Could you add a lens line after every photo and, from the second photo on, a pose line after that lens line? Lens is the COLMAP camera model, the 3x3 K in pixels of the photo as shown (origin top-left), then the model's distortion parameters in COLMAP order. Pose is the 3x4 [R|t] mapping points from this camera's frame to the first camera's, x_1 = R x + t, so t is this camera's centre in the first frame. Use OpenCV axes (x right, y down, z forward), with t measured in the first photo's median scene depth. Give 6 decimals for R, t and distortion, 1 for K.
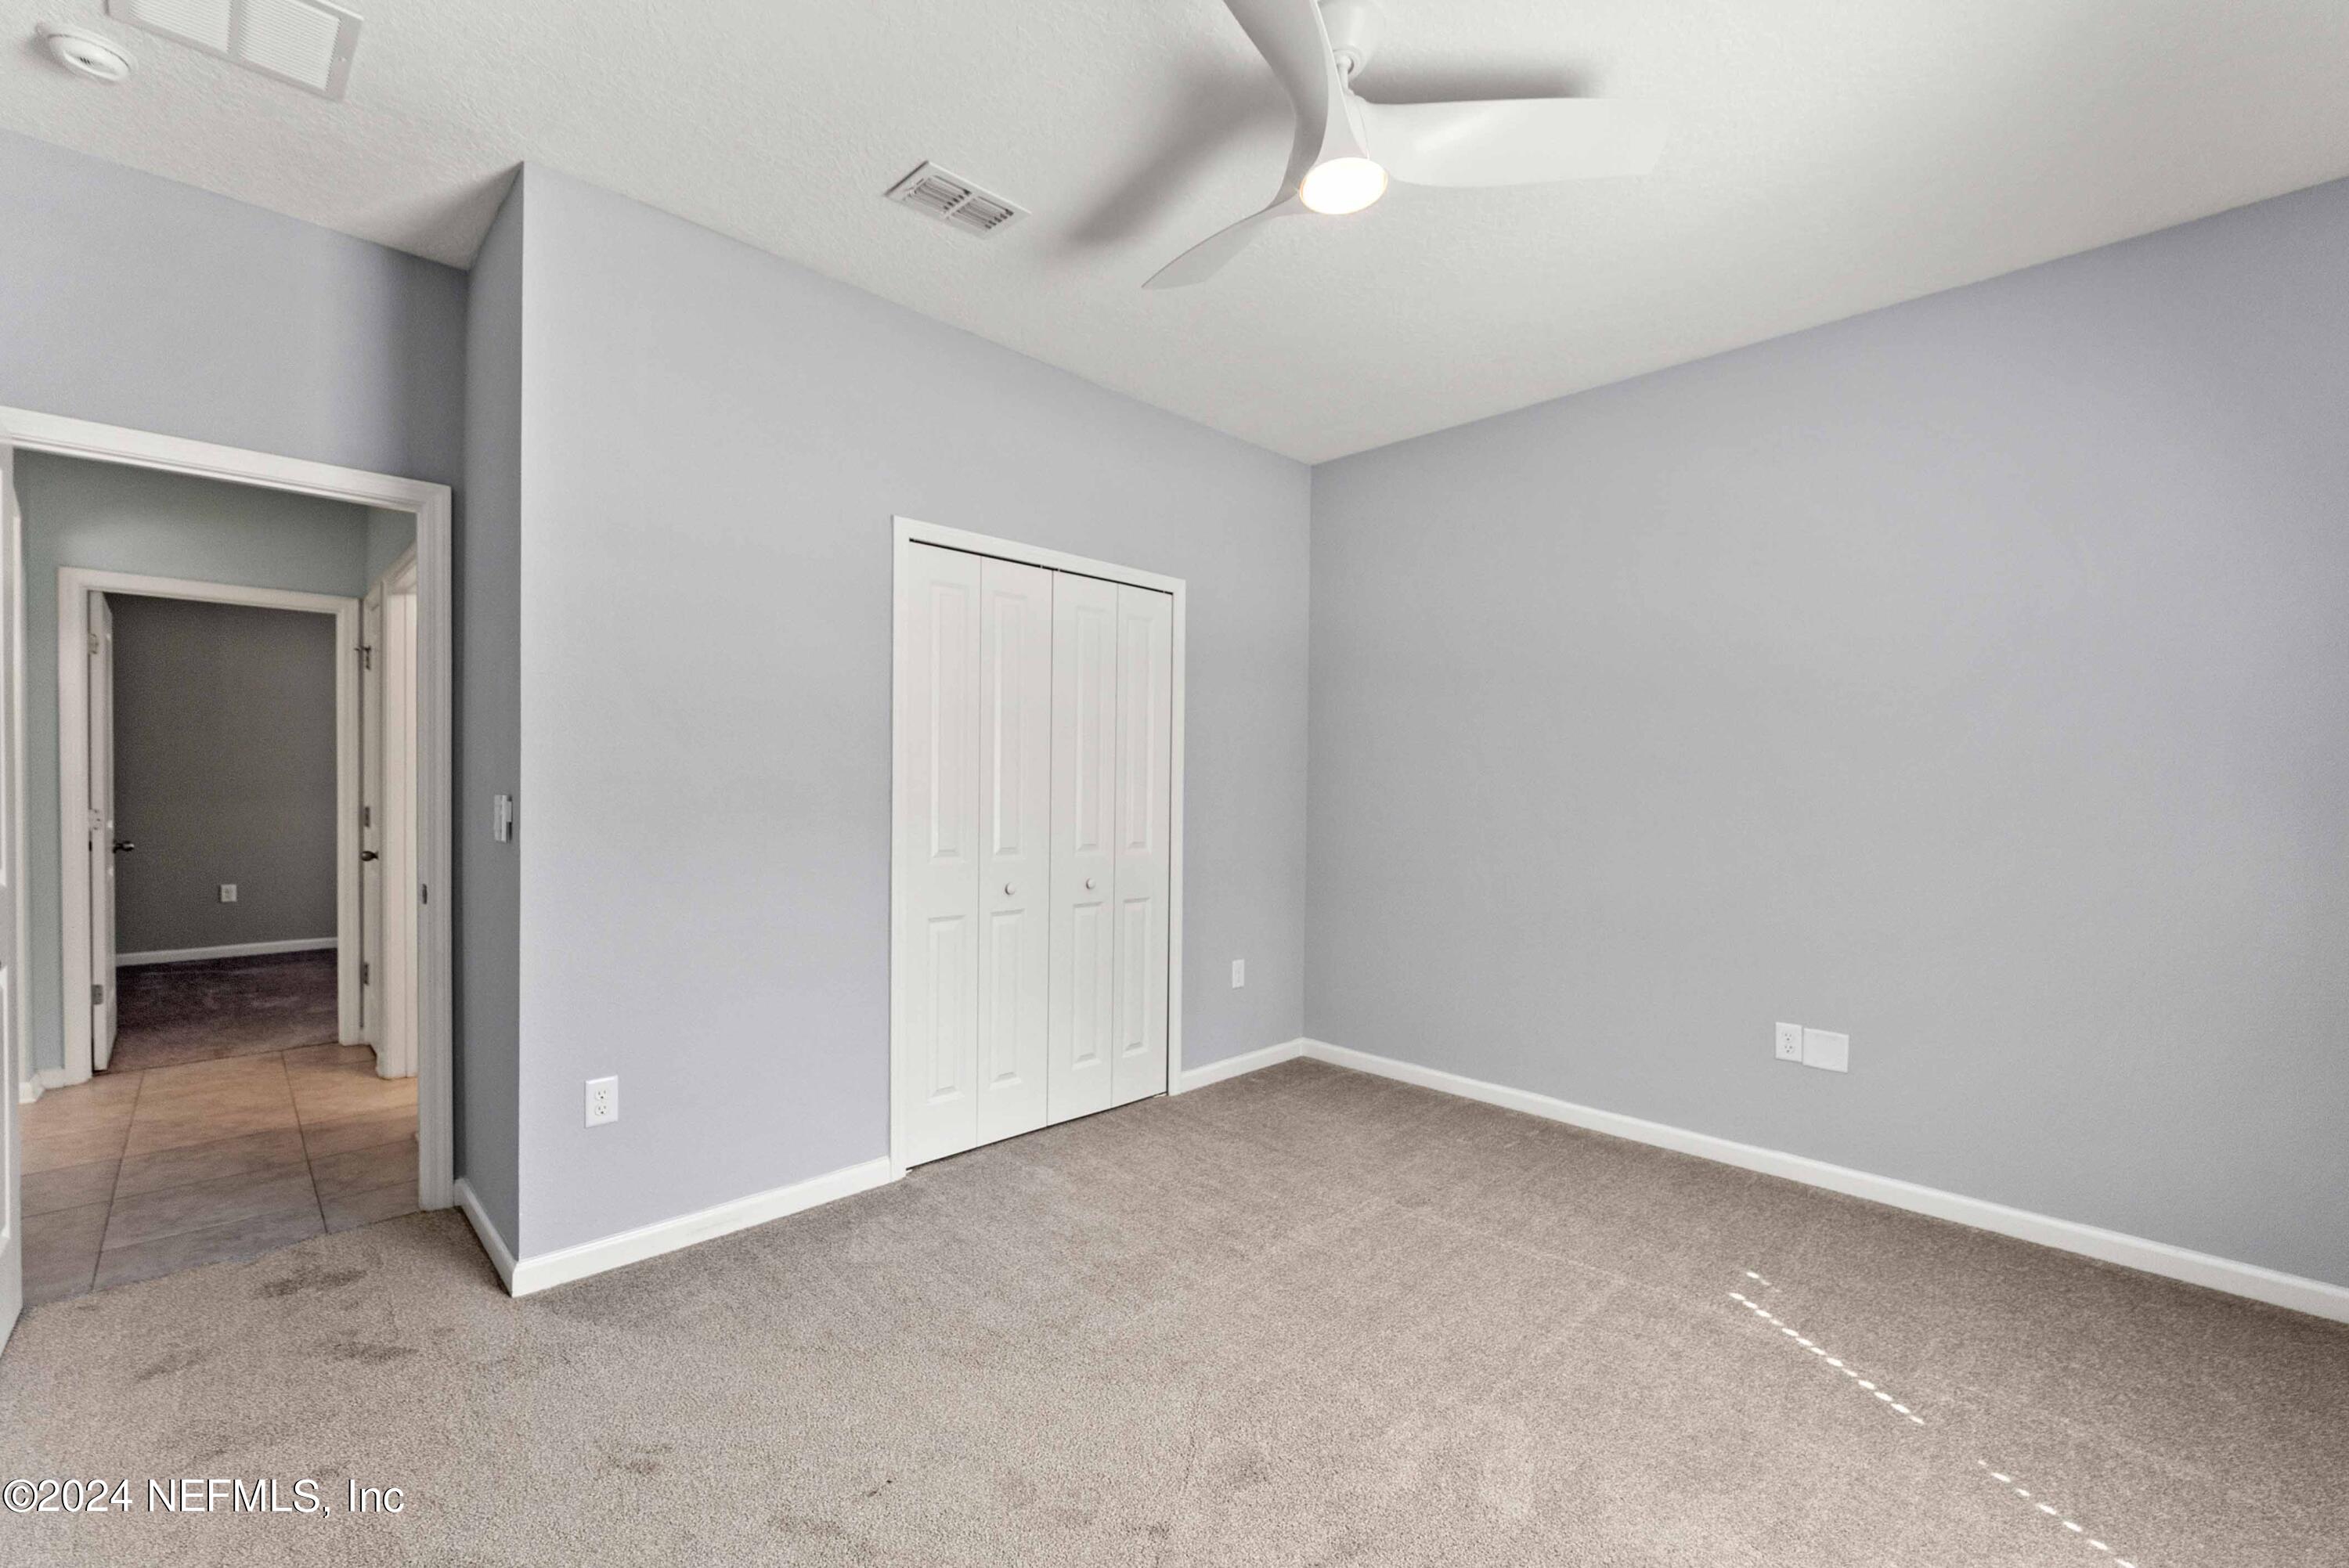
lens RADIAL K [[937.8, 0, 1155.2], [0, 937.8, 789.5], [0, 0, 1]] dist [-0.001691, -0.000029]
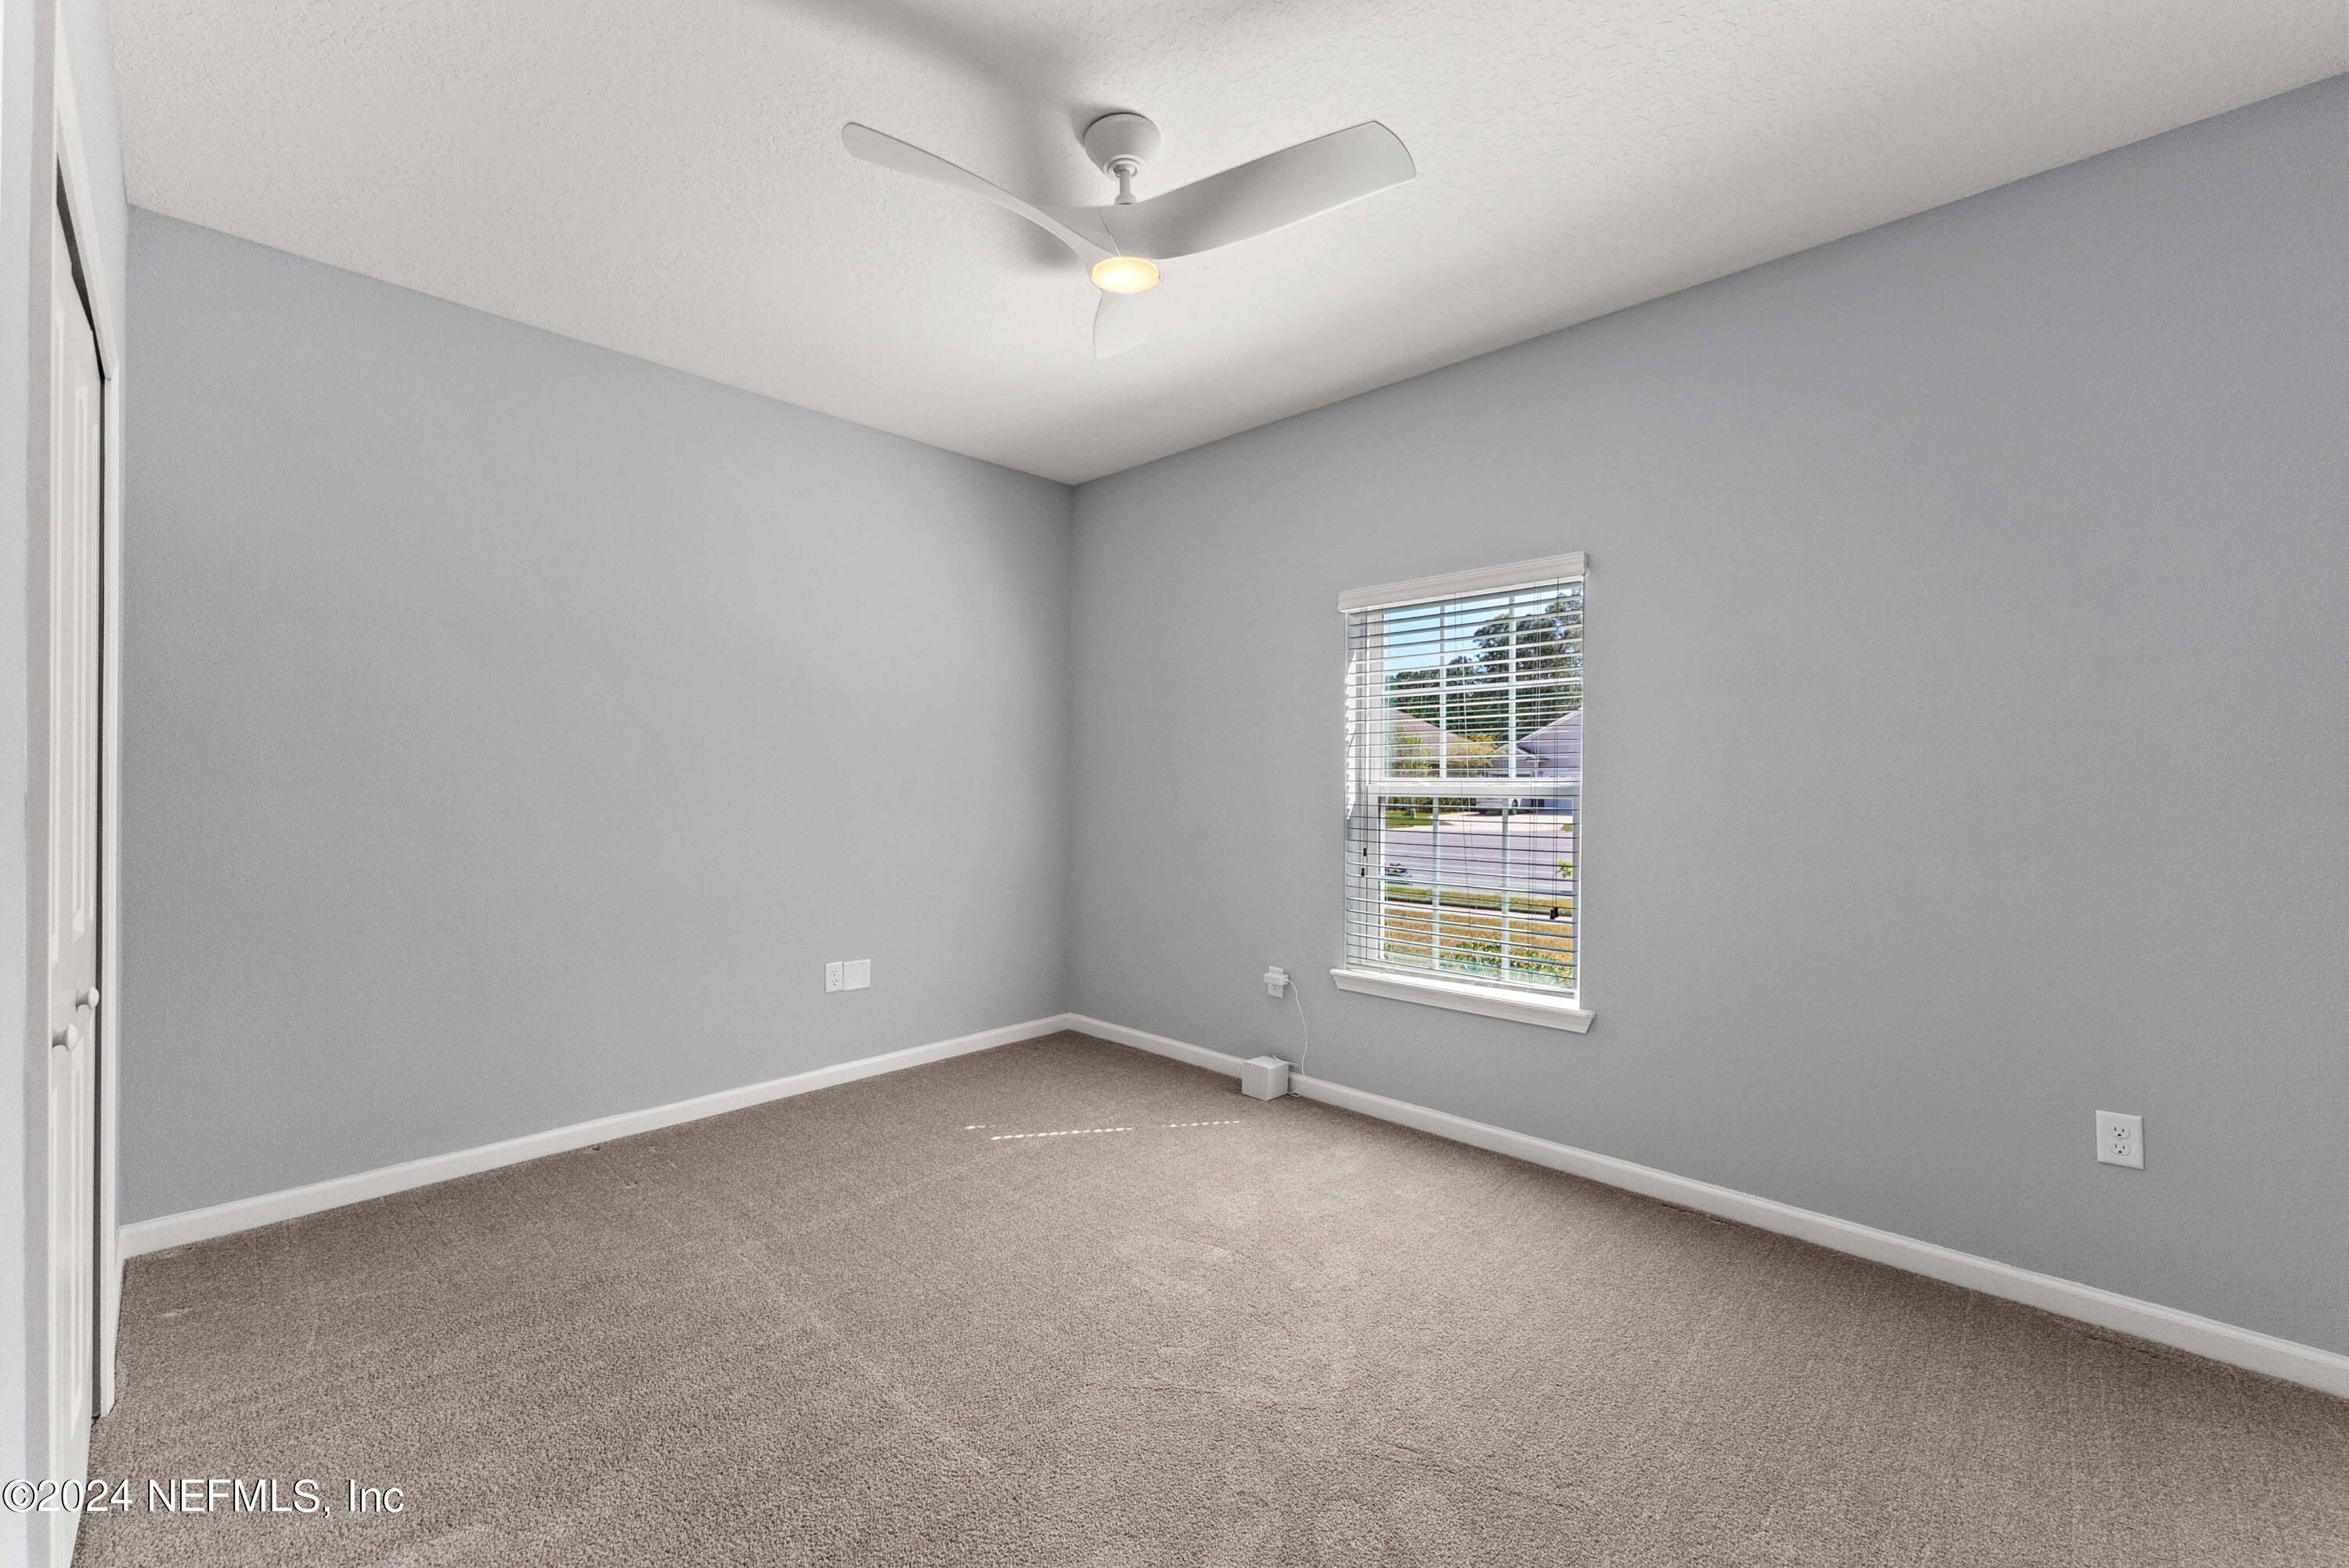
lens RADIAL K [[937.8, 0, 1156.0], [0, 937.8, 775.3], [0, 0, 1]] dist [-0.001691, -0.000029]
pose [[-0.008657, -0.004508, 0.999952, -0.611332], [-0.000849, 0.999990, 0.004501, -0.008432], [-0.999962, -0.000810, -0.008661, 0.600207]]
